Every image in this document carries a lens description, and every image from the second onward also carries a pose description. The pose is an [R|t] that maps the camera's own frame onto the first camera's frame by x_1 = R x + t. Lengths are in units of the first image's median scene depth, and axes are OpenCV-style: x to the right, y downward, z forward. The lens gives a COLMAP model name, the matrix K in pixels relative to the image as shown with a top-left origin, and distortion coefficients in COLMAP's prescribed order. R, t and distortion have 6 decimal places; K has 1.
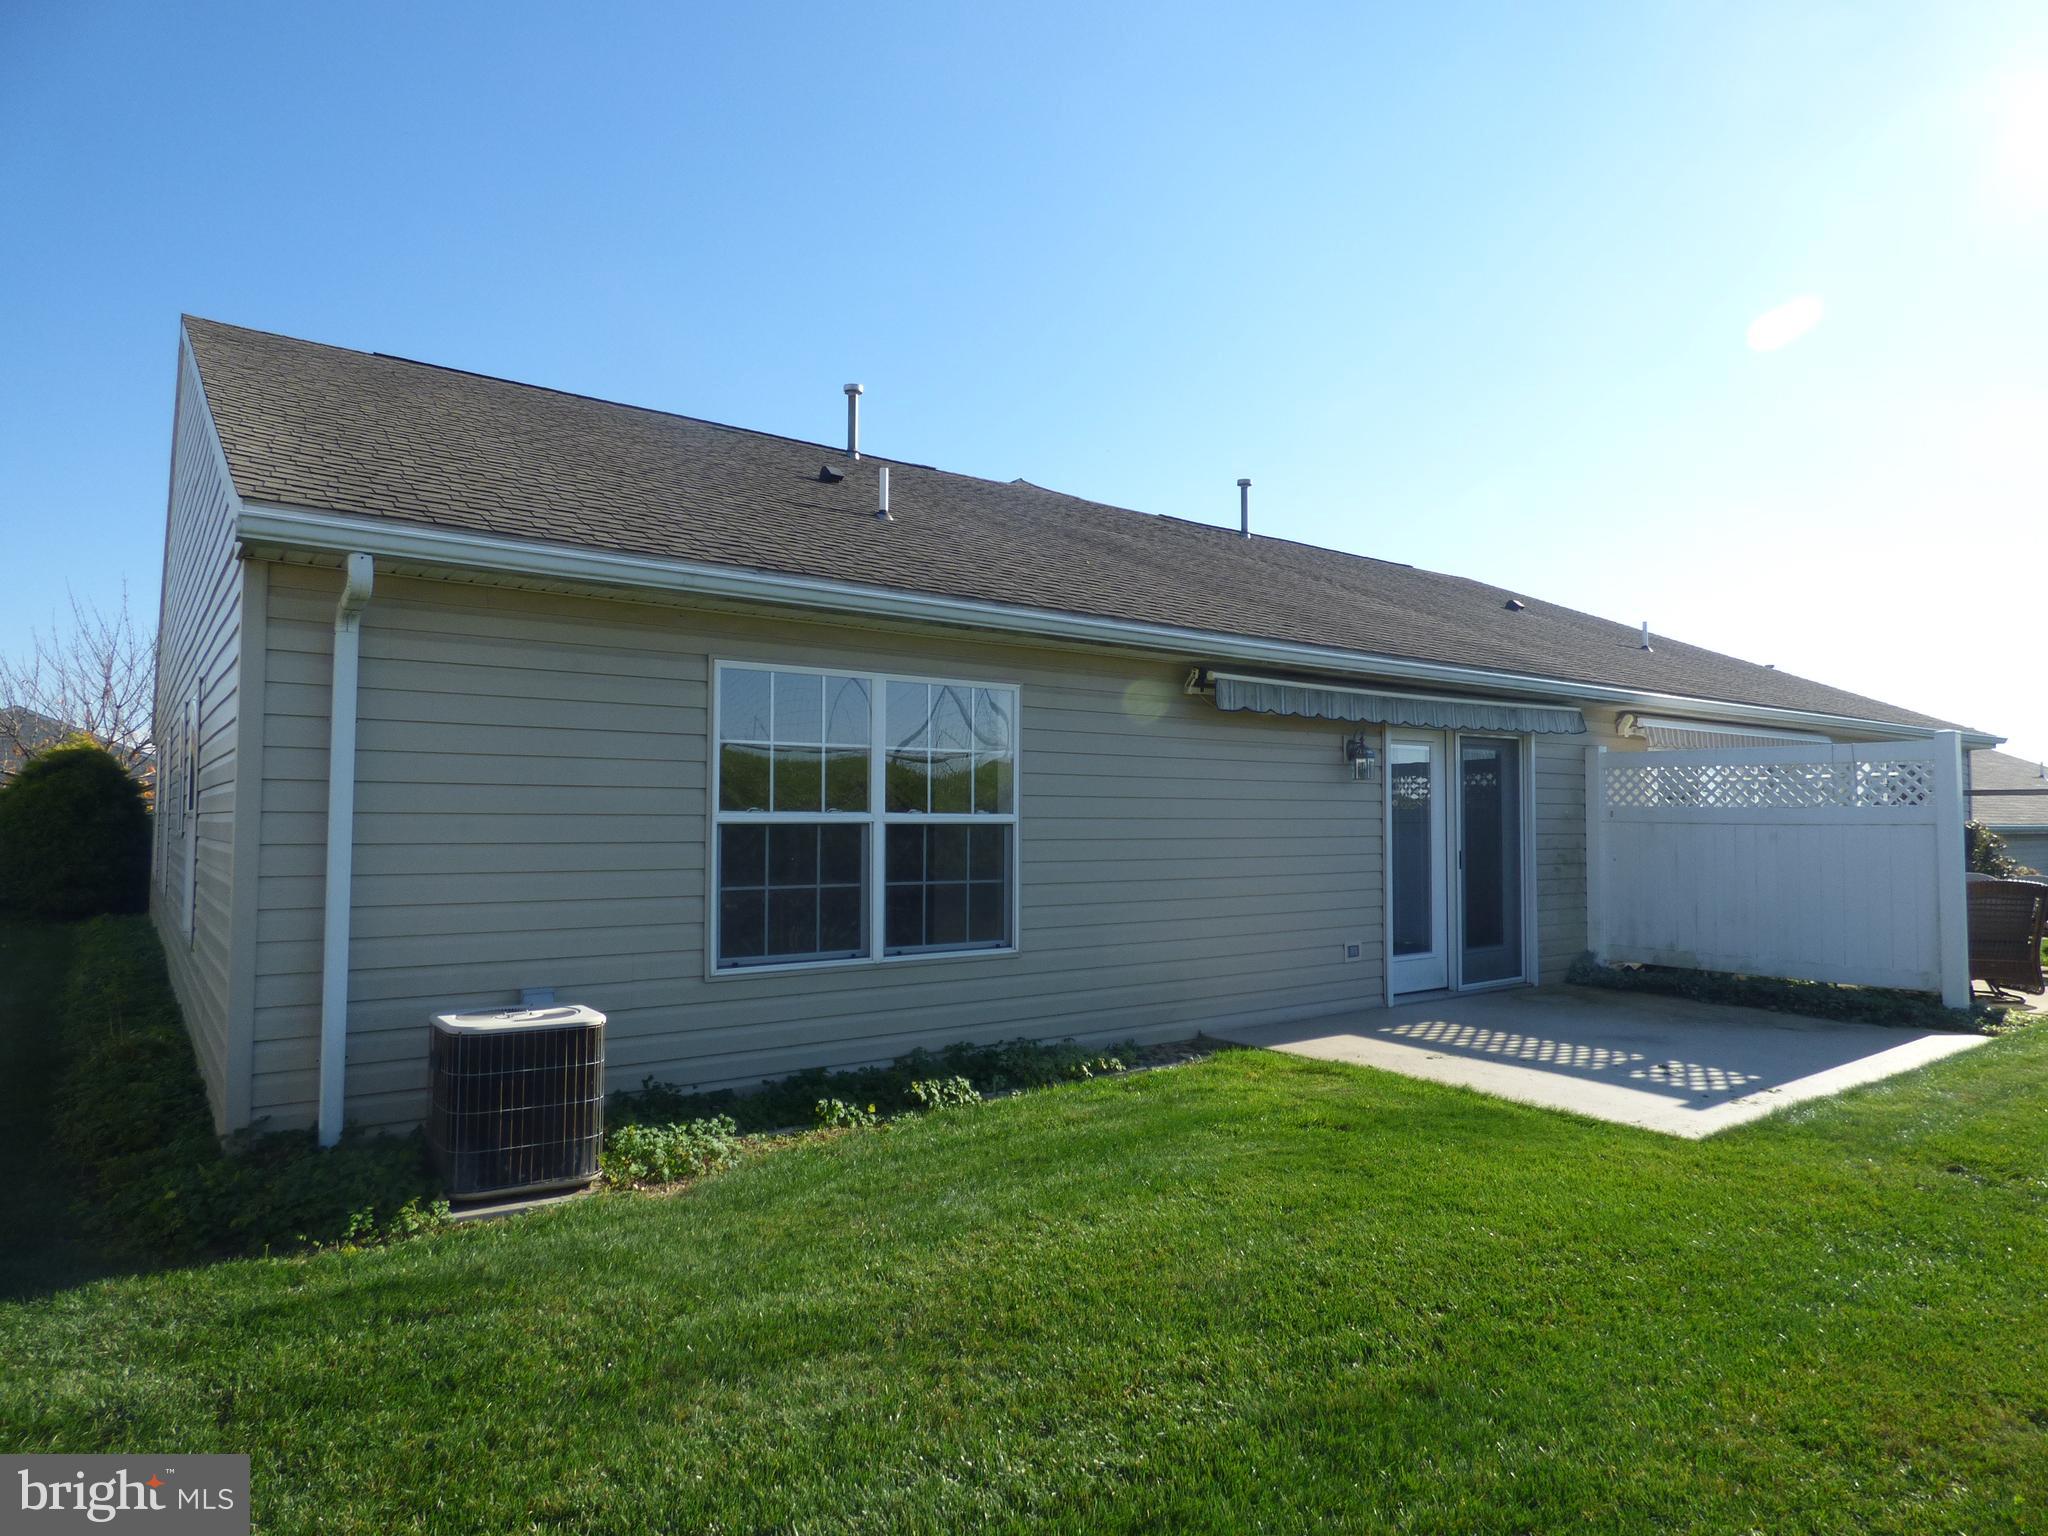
lens RADIAL K [[1204.9, 0, 1012.1], [0, 1204.9, 758.7], [0, 0, 1]] dist [-0.029102, -0.002544]
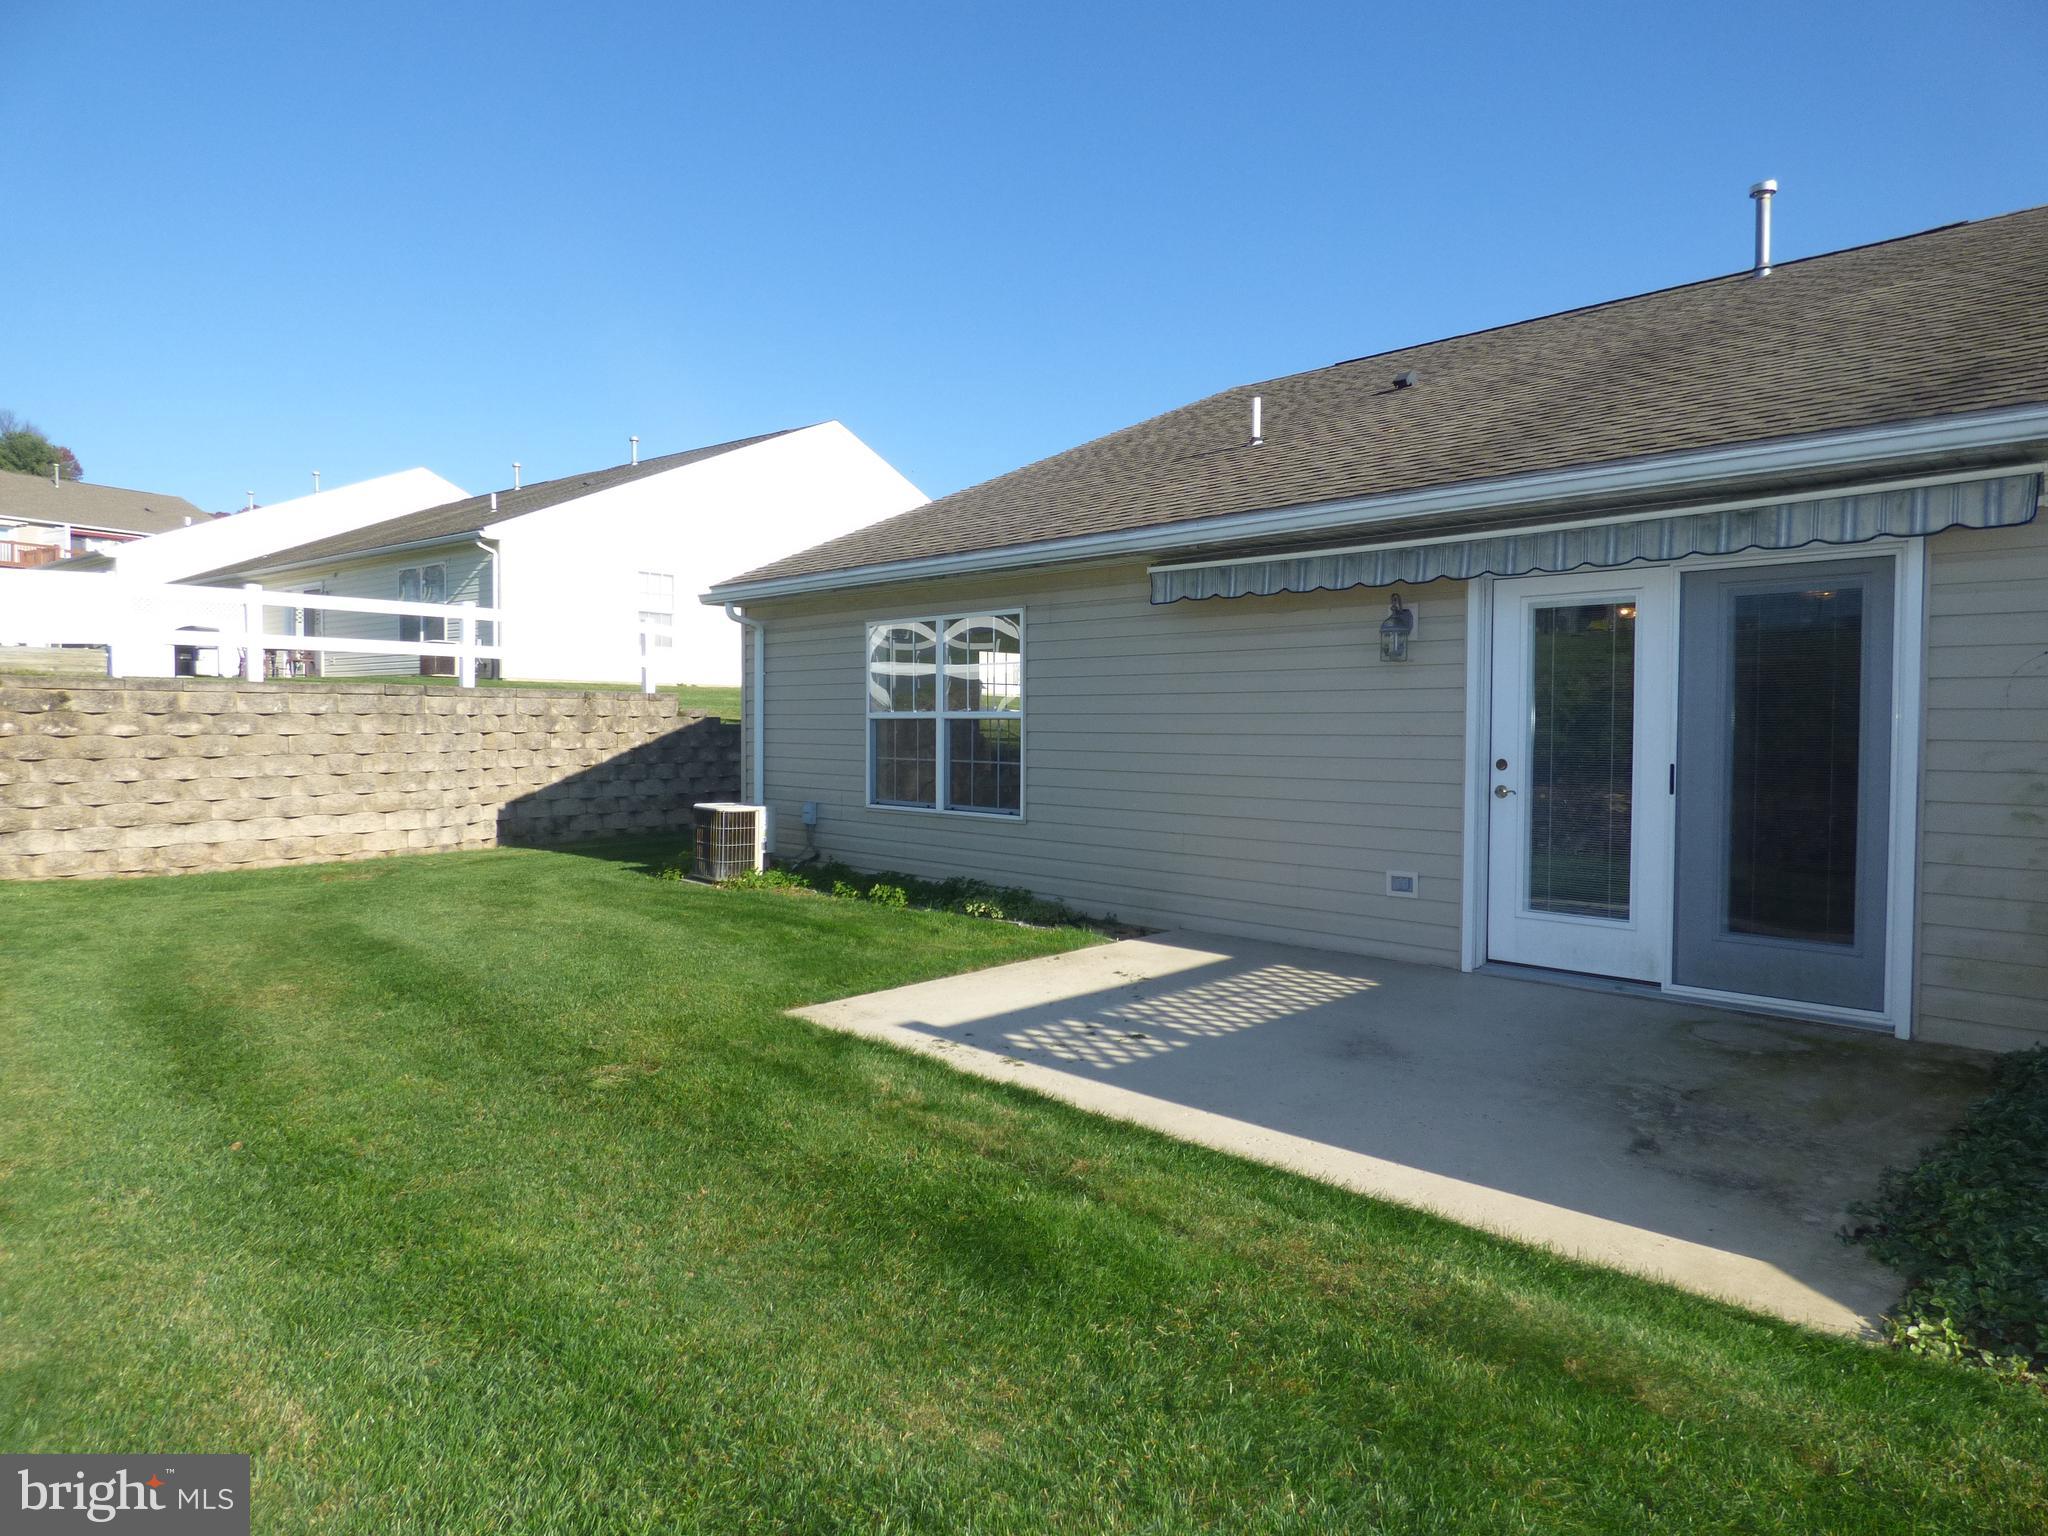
lens RADIAL K [[1204.9, 0, 1008.0], [0, 1204.9, 775.1], [0, 0, 1]] dist [-0.029102, -0.002544]
pose [[0.150480, 0.037075, -0.987918, 1.165029], [0.042540, 0.998128, 0.043938, 0.052646], [0.987697, -0.048638, 0.148621, 0.738196]]
